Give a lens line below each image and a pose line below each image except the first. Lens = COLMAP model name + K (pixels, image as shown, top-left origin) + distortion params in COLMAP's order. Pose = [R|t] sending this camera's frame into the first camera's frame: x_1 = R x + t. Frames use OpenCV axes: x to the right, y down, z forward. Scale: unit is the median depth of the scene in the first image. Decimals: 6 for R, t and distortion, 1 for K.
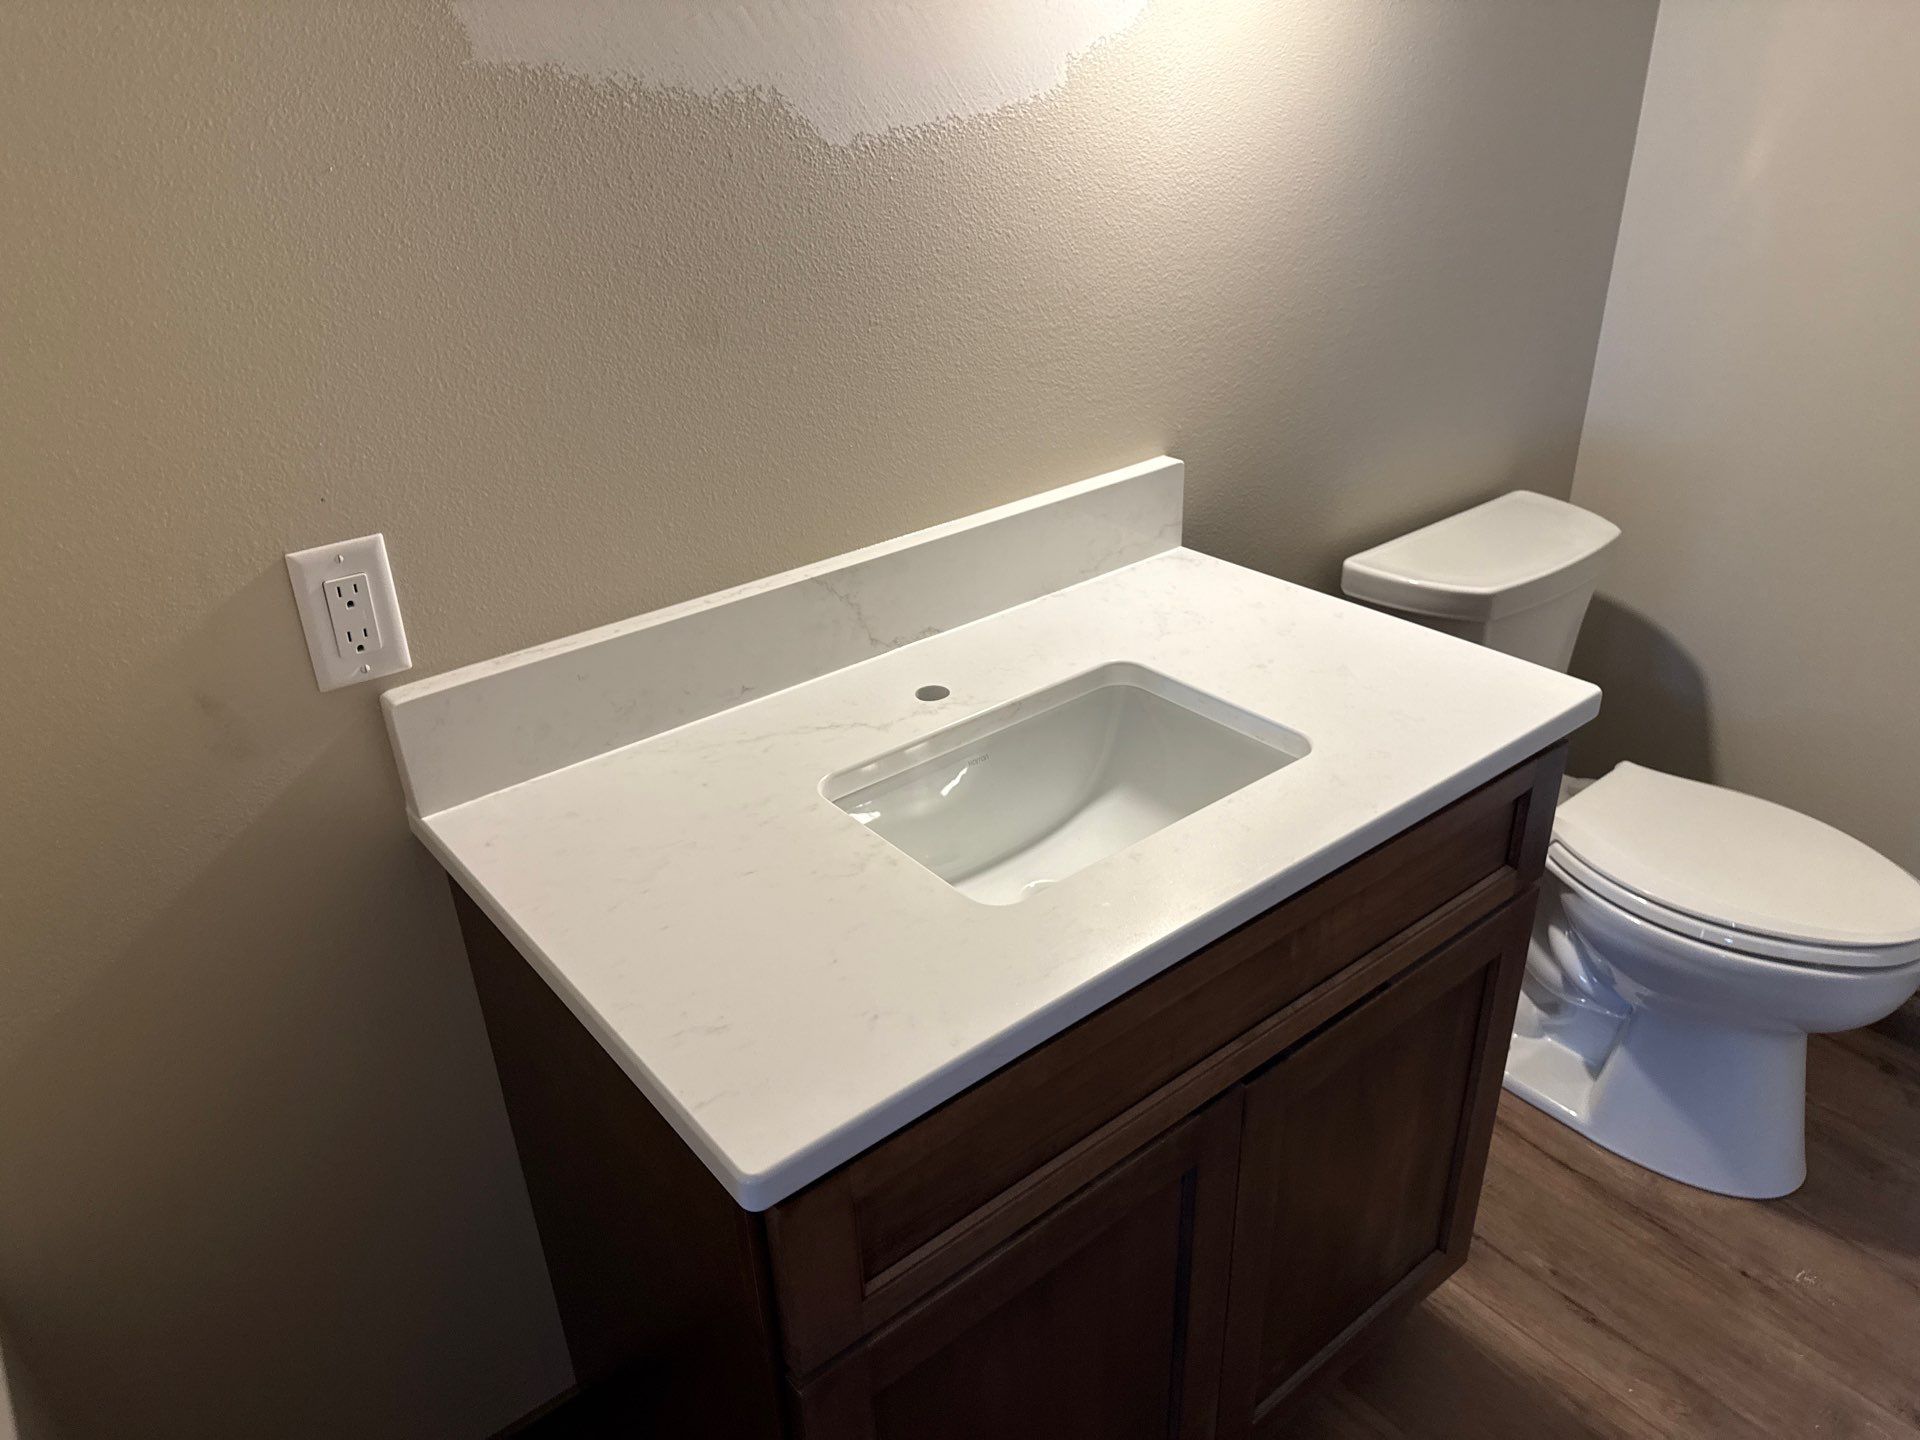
lens RADIAL K [[1357.1, 0, 960.0], [0, 1357.1, 720.0], [0, 0, 1]] dist [0.038567, -0.044988]
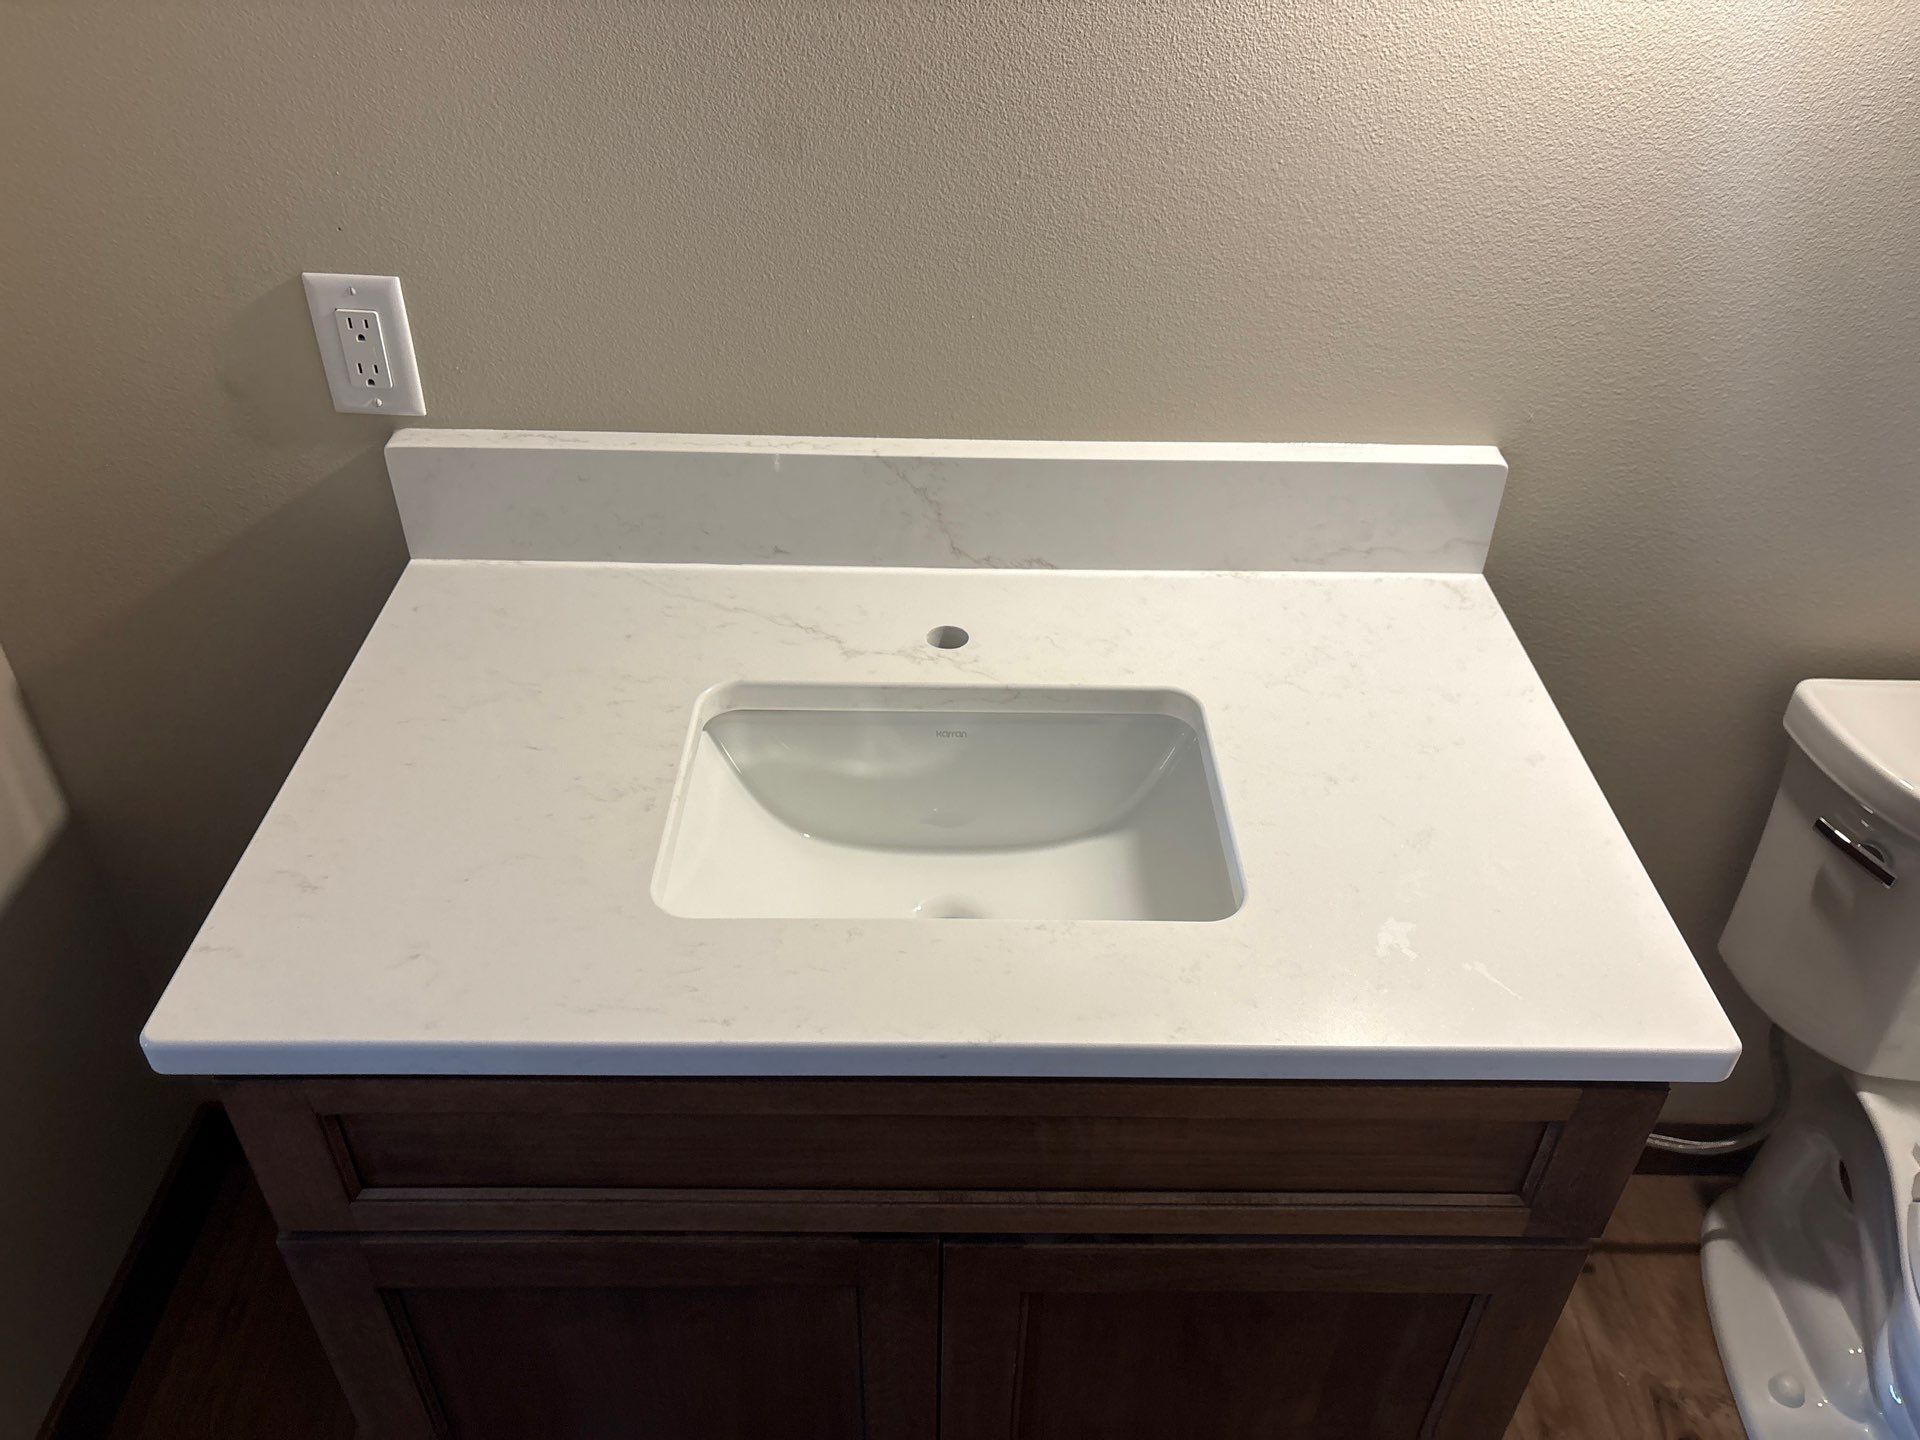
lens RADIAL K [[1535.4, 0, 1420.3], [0, 1535.4, 704.4], [0, 0, 1]] dist [-0.055669, 0.052044]
pose [[0.796582, 0.413713, -0.440794, 0.690368], [-0.338349, 0.909360, 0.242044, -0.331340], [0.500977, -0.043666, 0.864359, 0.371545]]
